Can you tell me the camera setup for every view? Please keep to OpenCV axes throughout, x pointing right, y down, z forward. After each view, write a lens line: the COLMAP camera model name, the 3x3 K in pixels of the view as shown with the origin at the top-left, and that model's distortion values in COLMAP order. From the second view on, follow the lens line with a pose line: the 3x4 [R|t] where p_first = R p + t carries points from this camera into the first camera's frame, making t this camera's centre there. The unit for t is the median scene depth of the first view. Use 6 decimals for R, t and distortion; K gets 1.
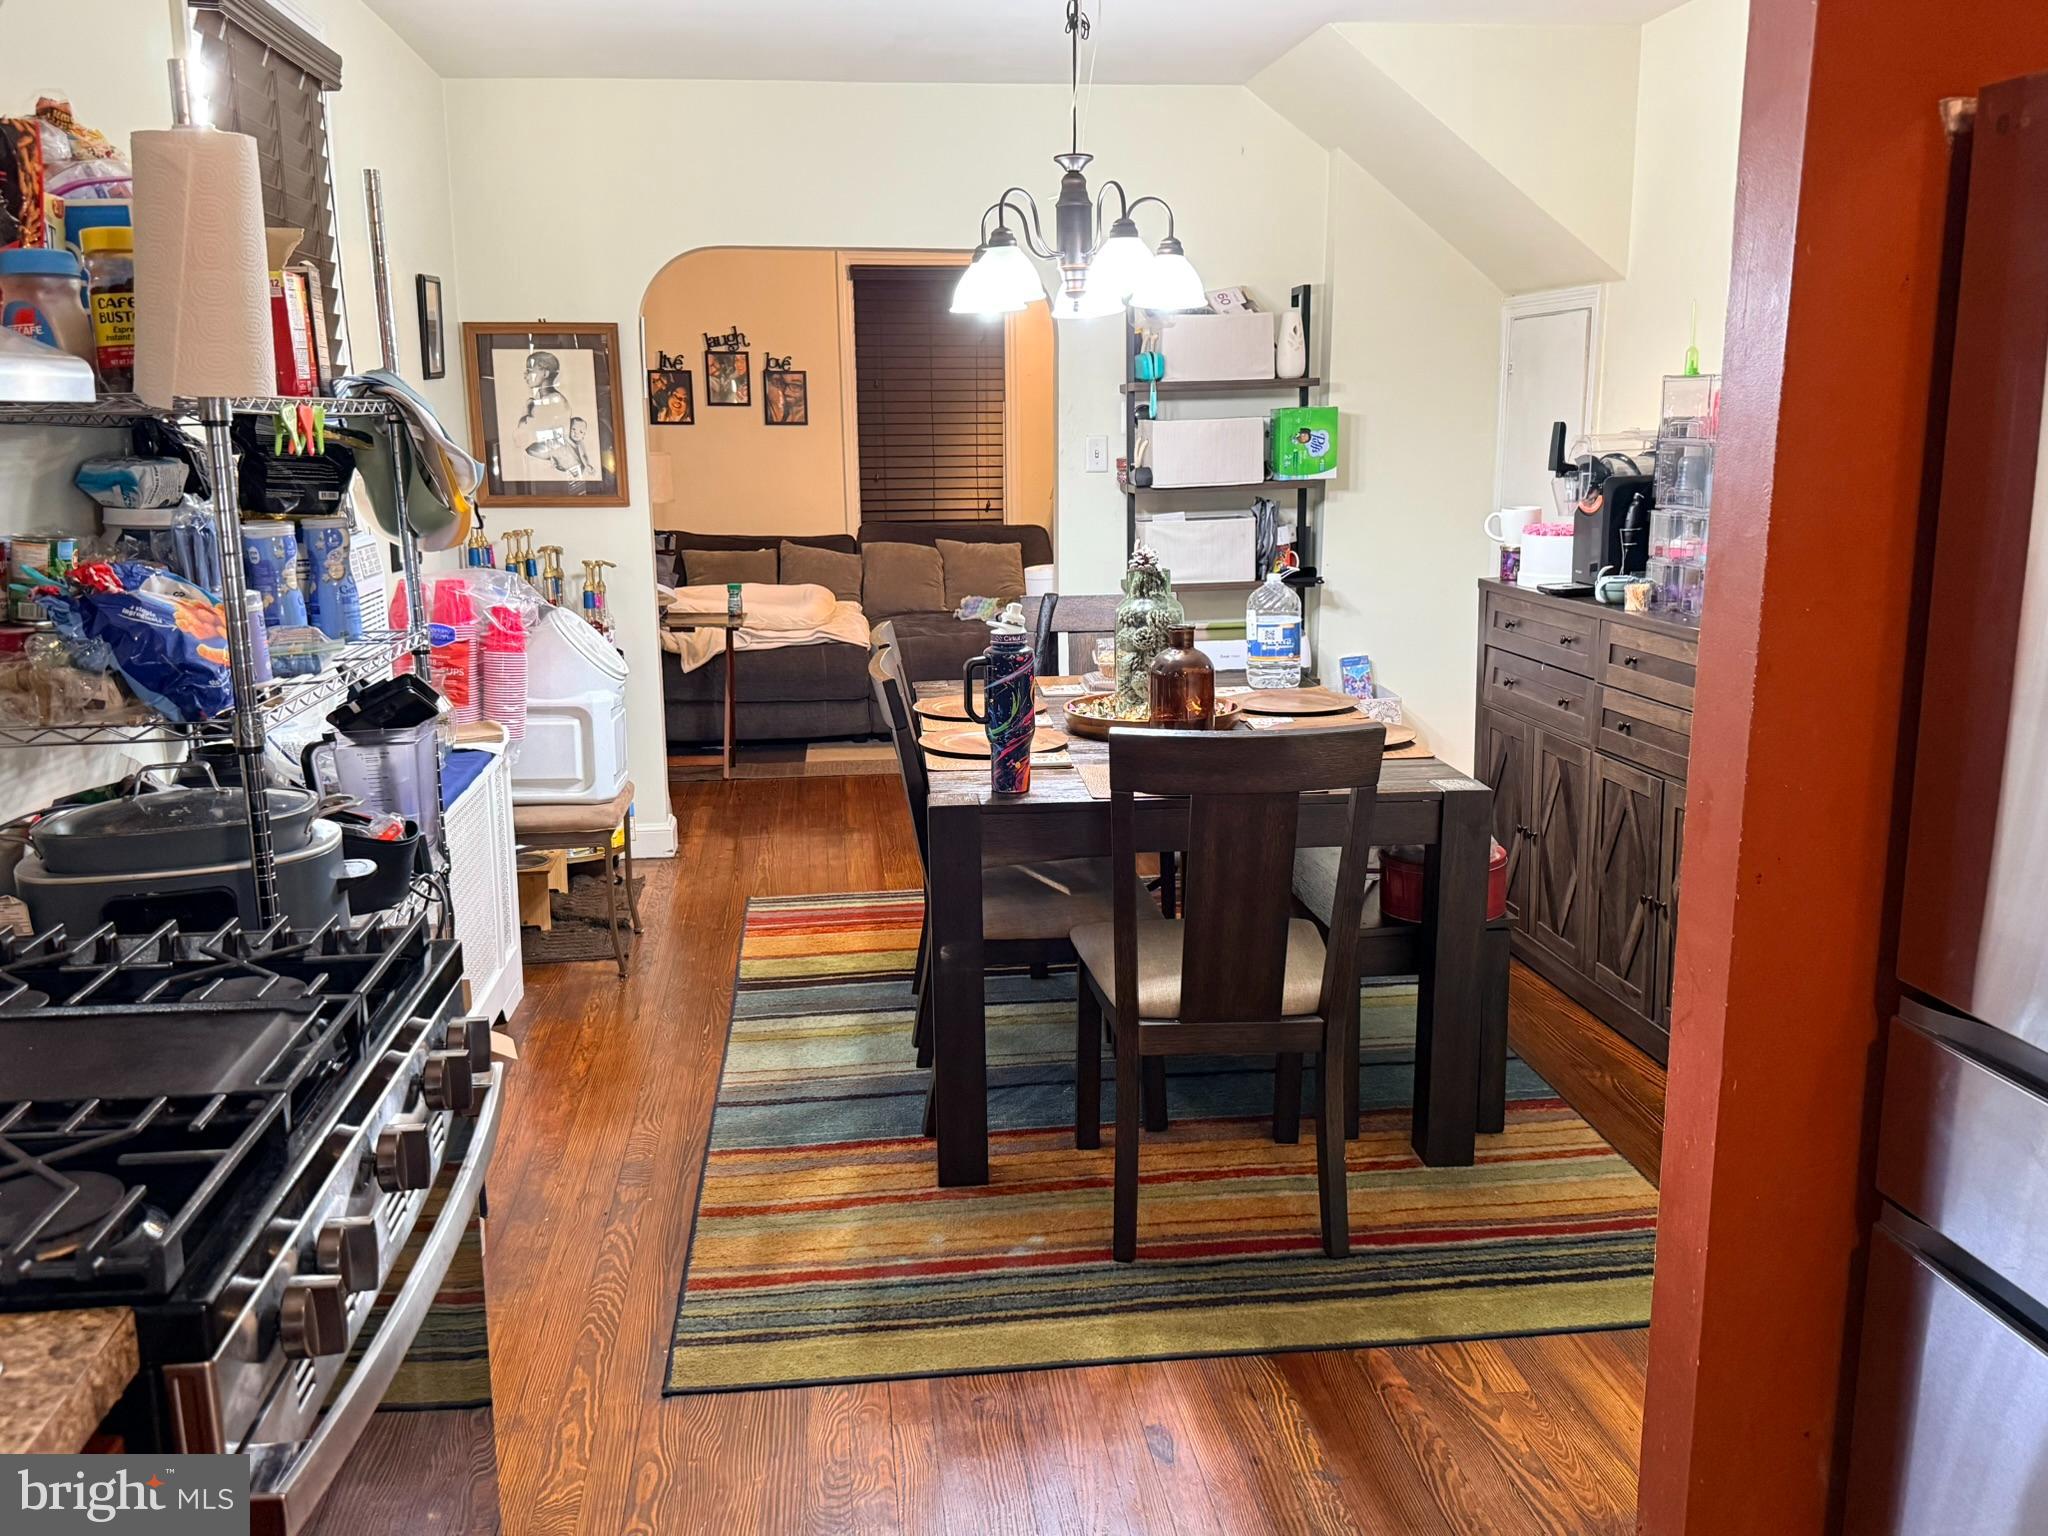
lens RADIAL K [[1683.5, 0, 1023.3], [0, 1683.5, 763.5], [0, 0, 1]] dist [0.187152, -0.402308]
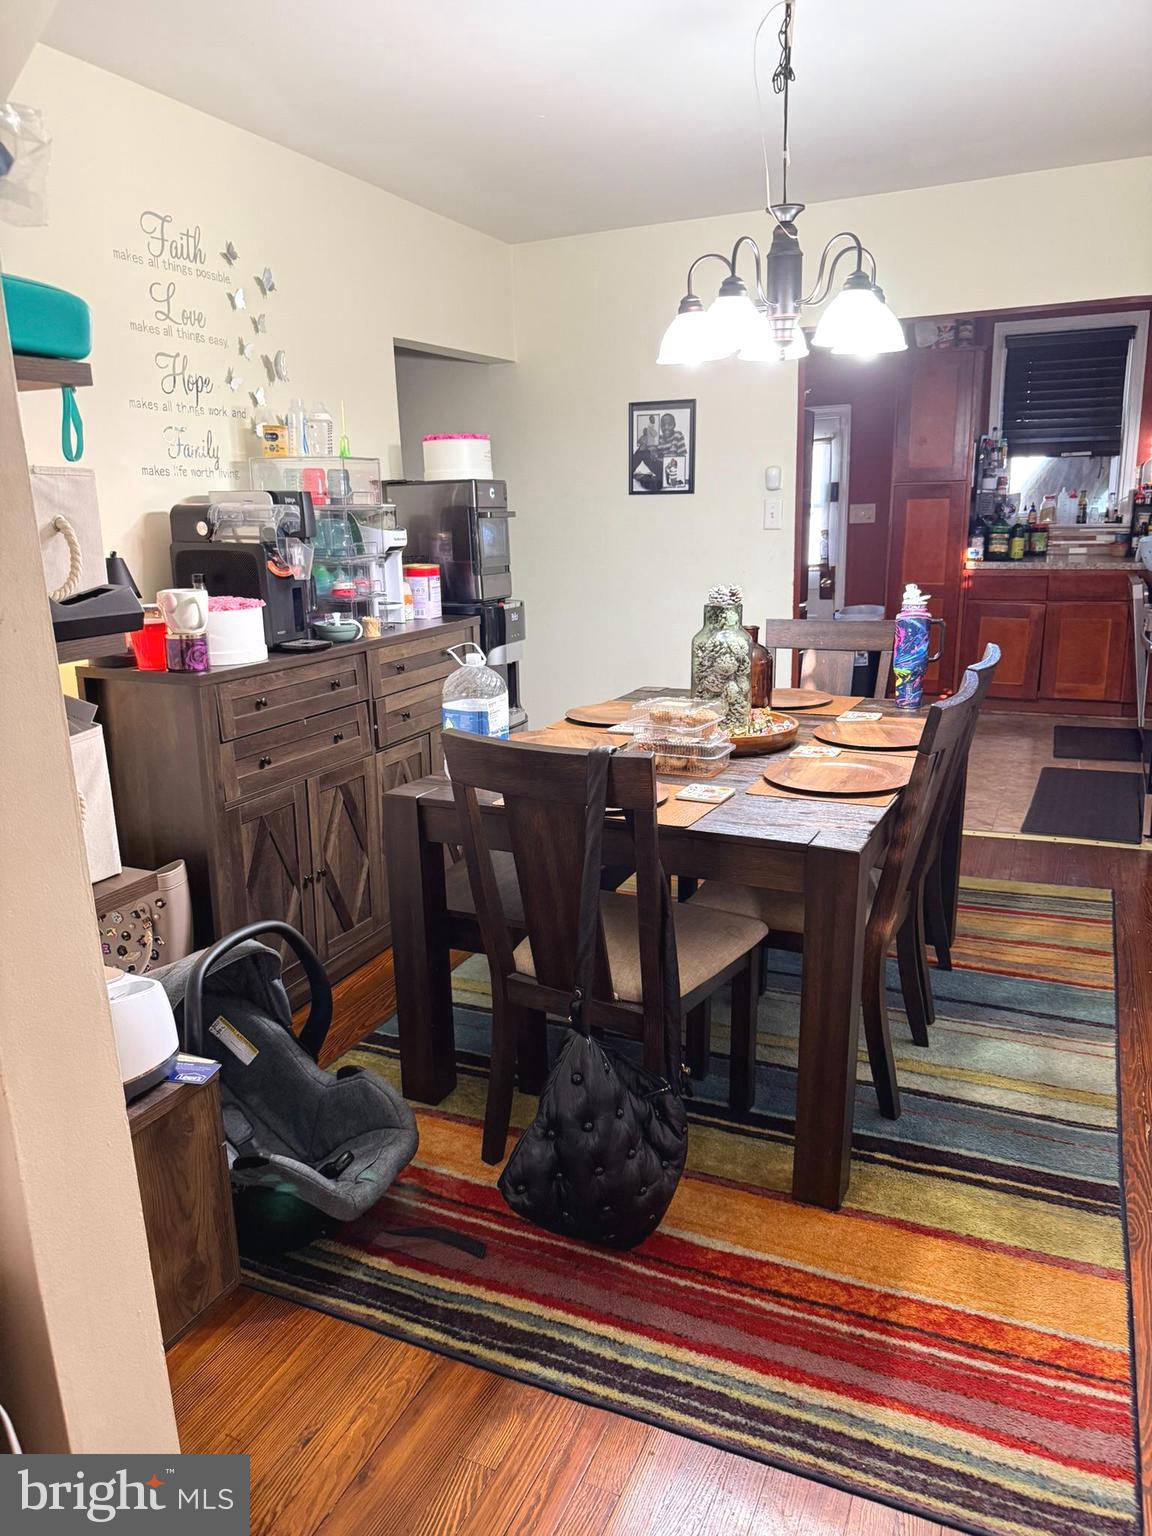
lens RADIAL K [[1079.7, 0, 569.6], [0, 1079.7, 781.0], [0, 0, 1]] dist [0.119925, -0.225070]
pose [[-0.853761, -0.097166, 0.511519, -0.212348], [0.139707, 0.903654, 0.404834, -0.303820], [-0.501572, 0.417094, -0.757930, 1.581756]]
